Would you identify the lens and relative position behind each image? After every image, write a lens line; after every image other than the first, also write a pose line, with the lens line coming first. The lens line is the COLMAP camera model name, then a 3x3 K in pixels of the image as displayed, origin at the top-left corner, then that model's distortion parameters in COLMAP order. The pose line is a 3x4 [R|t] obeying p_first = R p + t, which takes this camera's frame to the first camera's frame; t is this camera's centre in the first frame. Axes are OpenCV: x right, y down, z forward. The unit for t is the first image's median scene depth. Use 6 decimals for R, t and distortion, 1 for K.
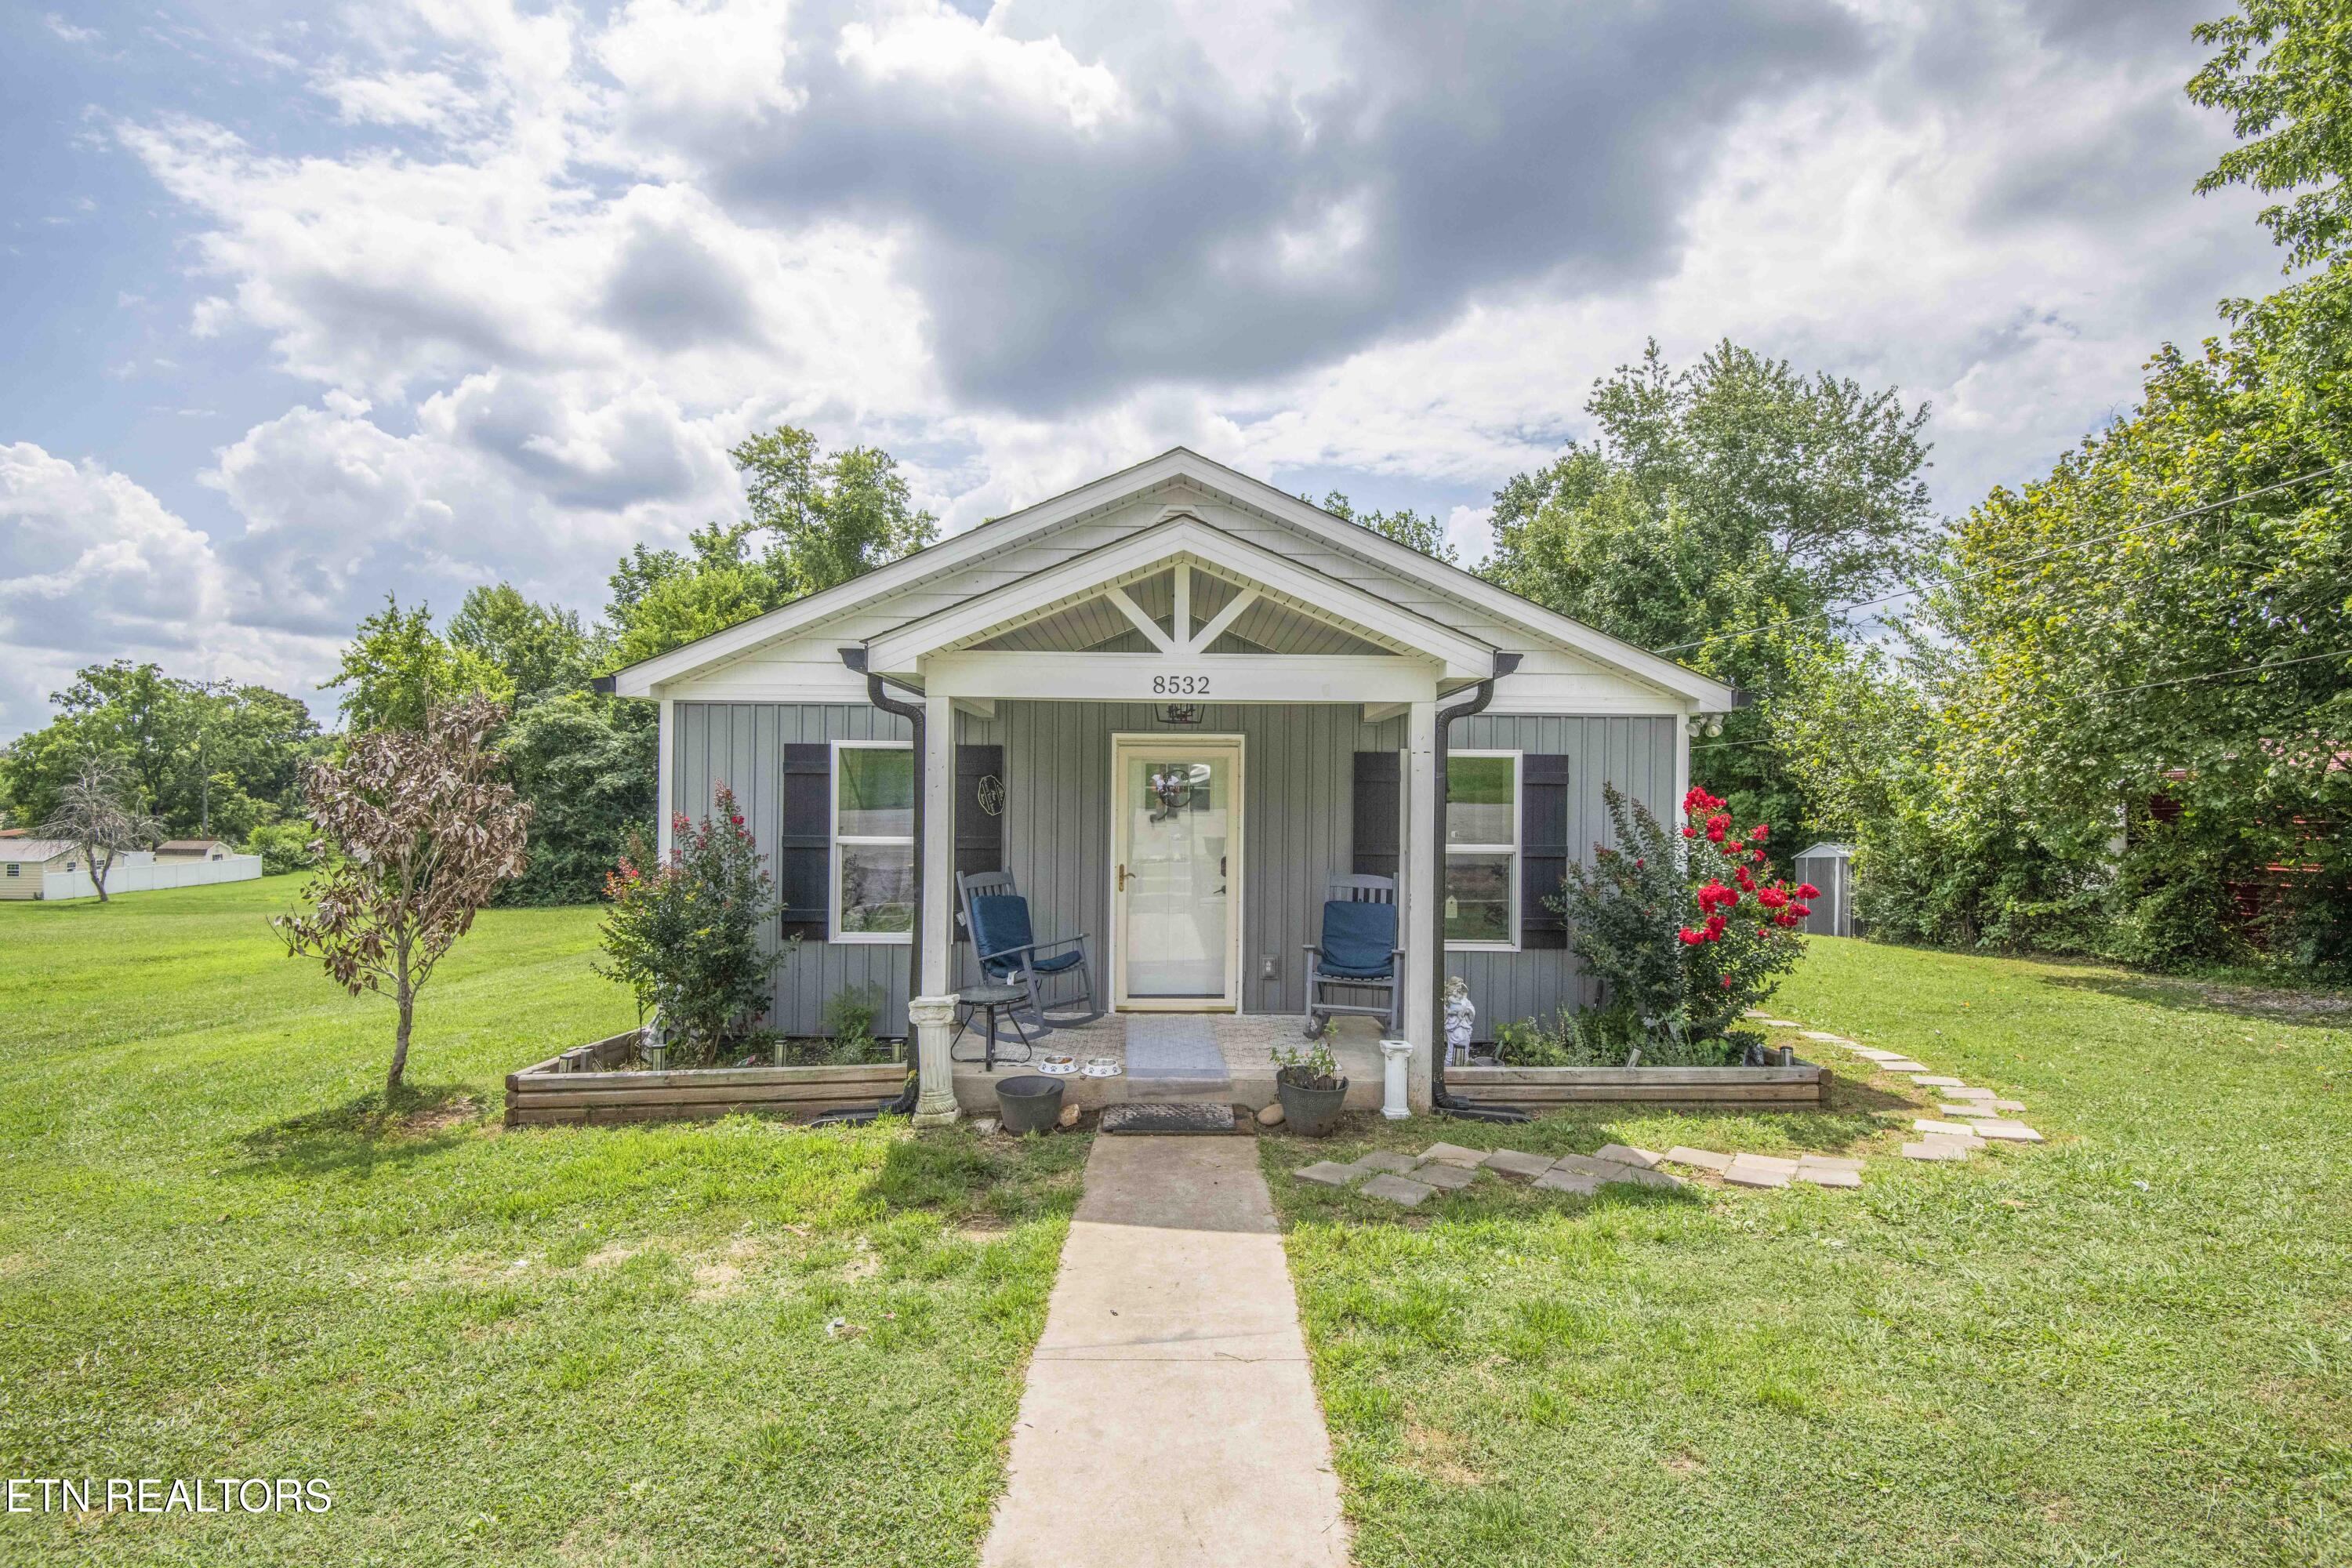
lens RADIAL K [[1082.2, 0, 1191.3], [0, 1082.2, 787.1], [0, 0, 1]] dist [-0.026433, -0.009816]
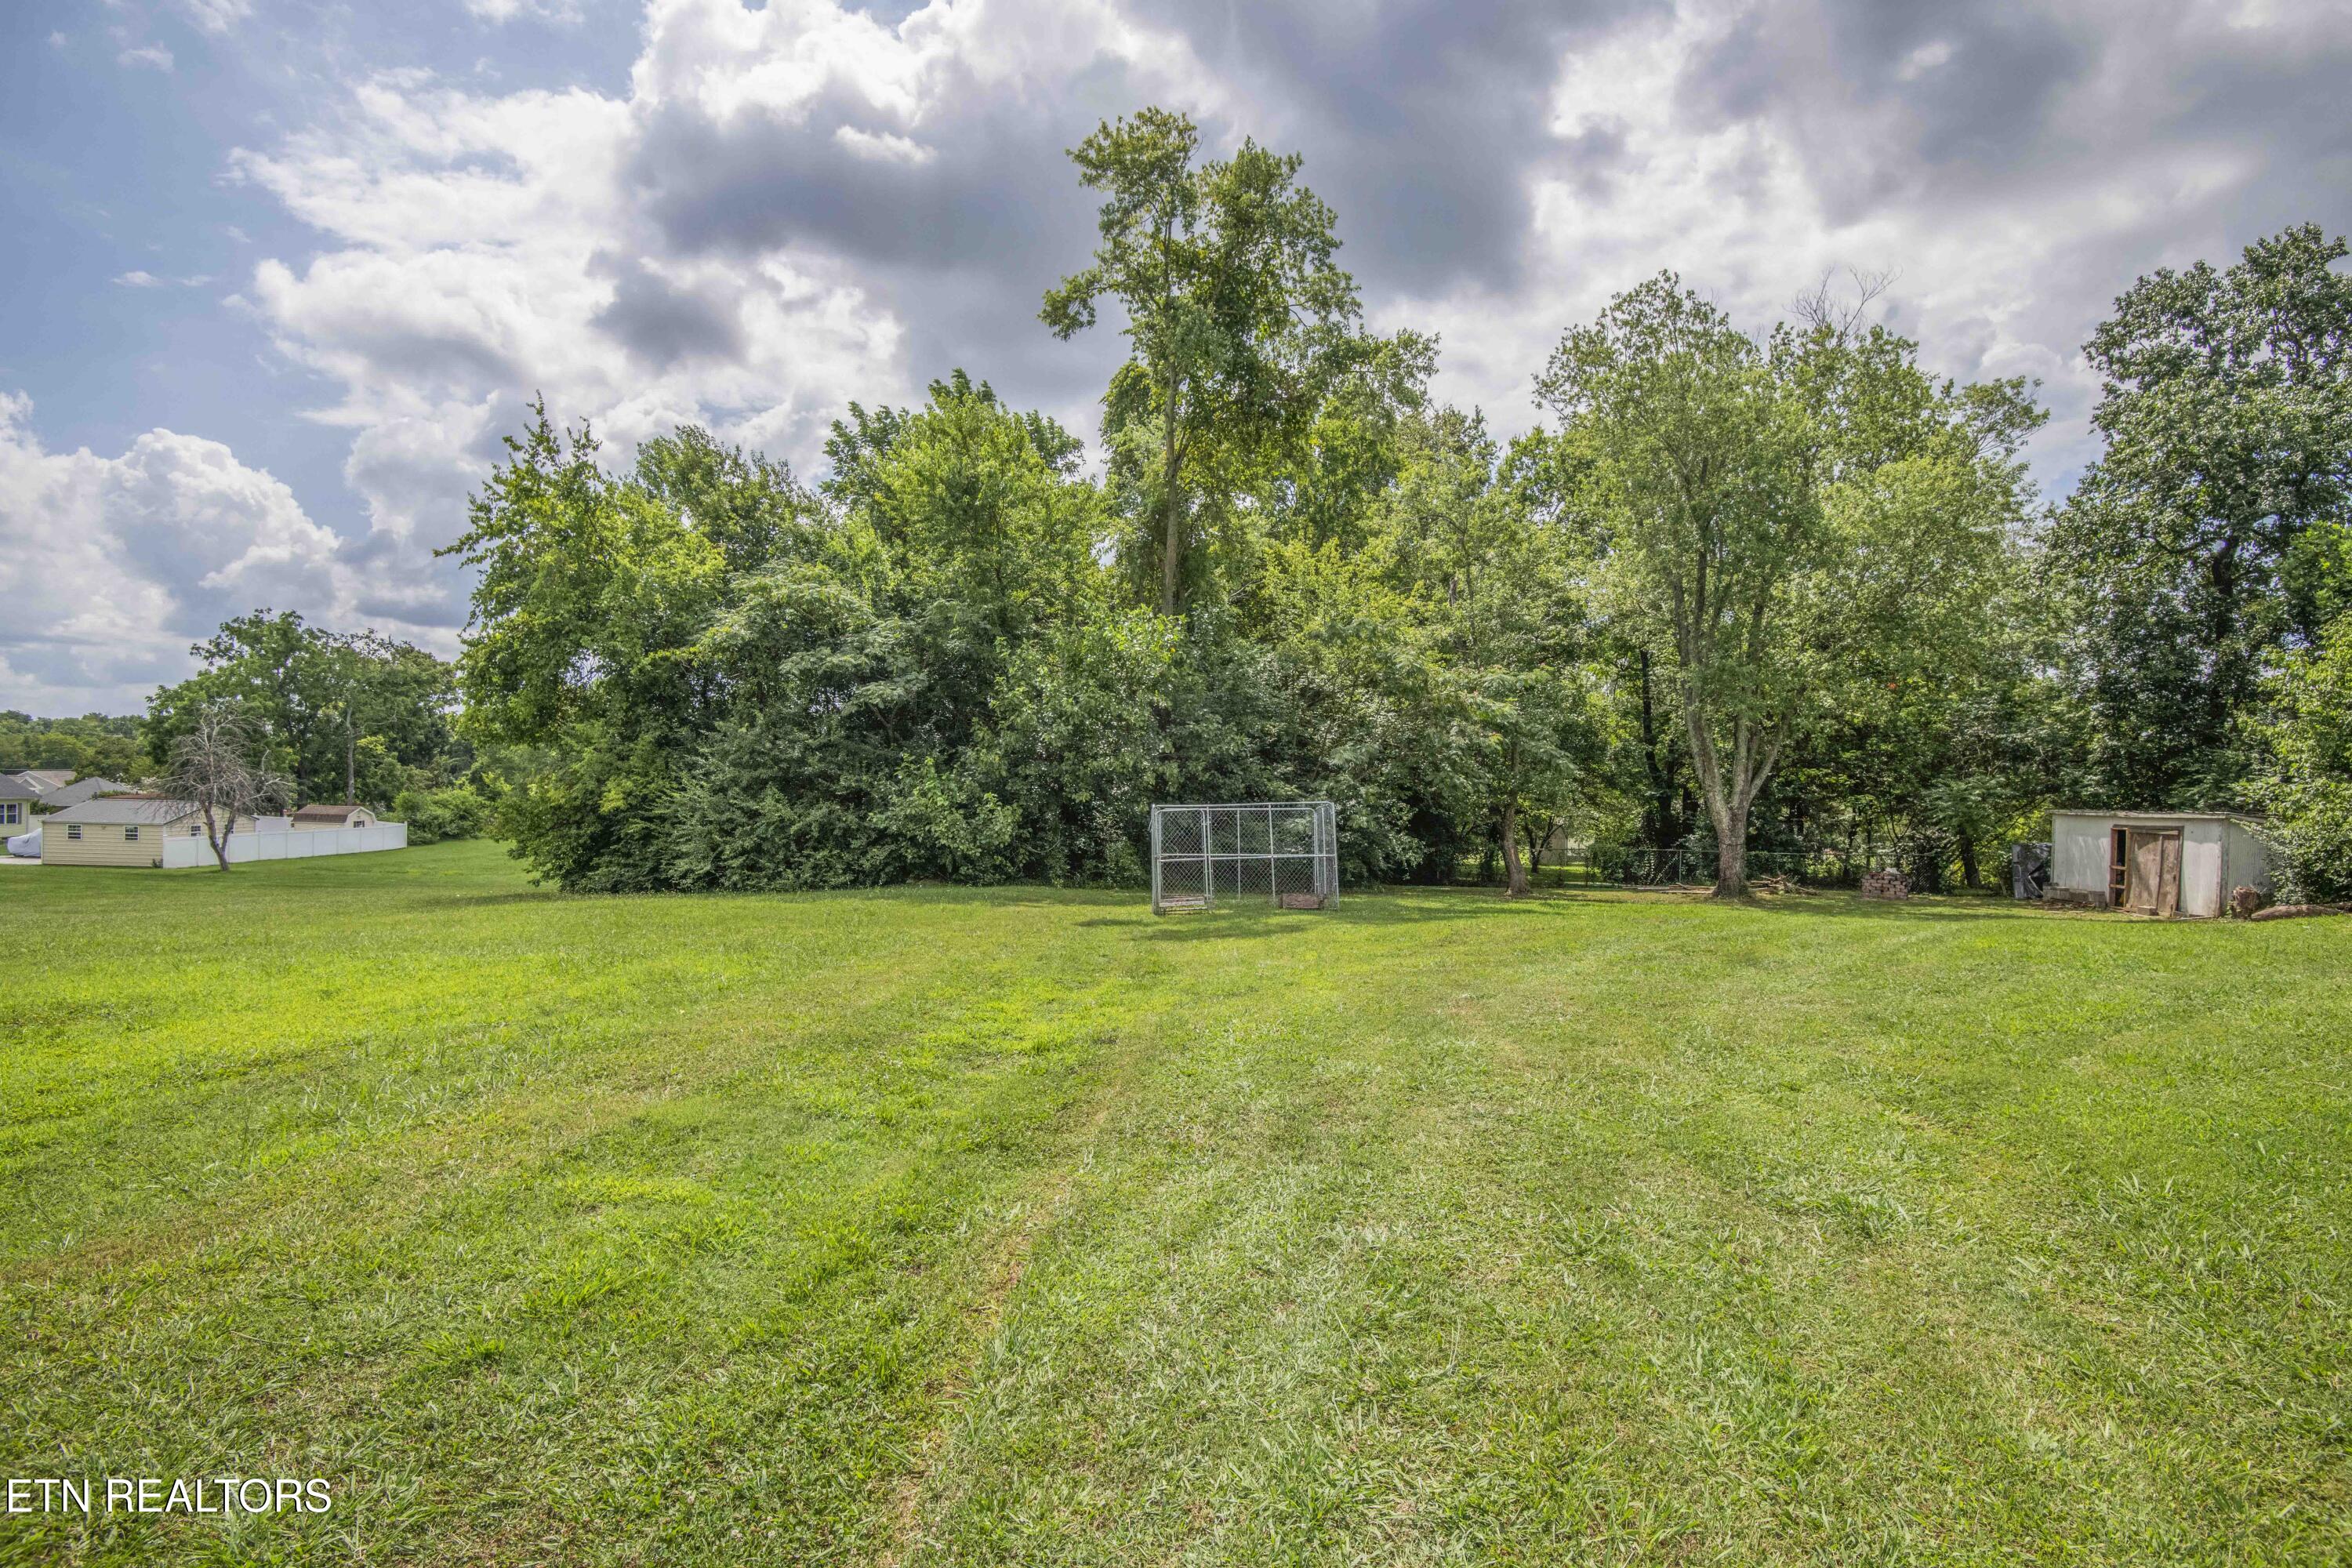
lens RADIAL K [[1082.2, 0, 1189.5], [0, 1082.2, 801.8], [0, 0, 1]] dist [-0.026433, -0.009816]
pose [[0.994607, 0.013201, -0.102872, -0.136292], [-0.010622, 0.999616, 0.025584, 0.018132], [0.103170, -0.024353, 0.994366, 0.181830]]
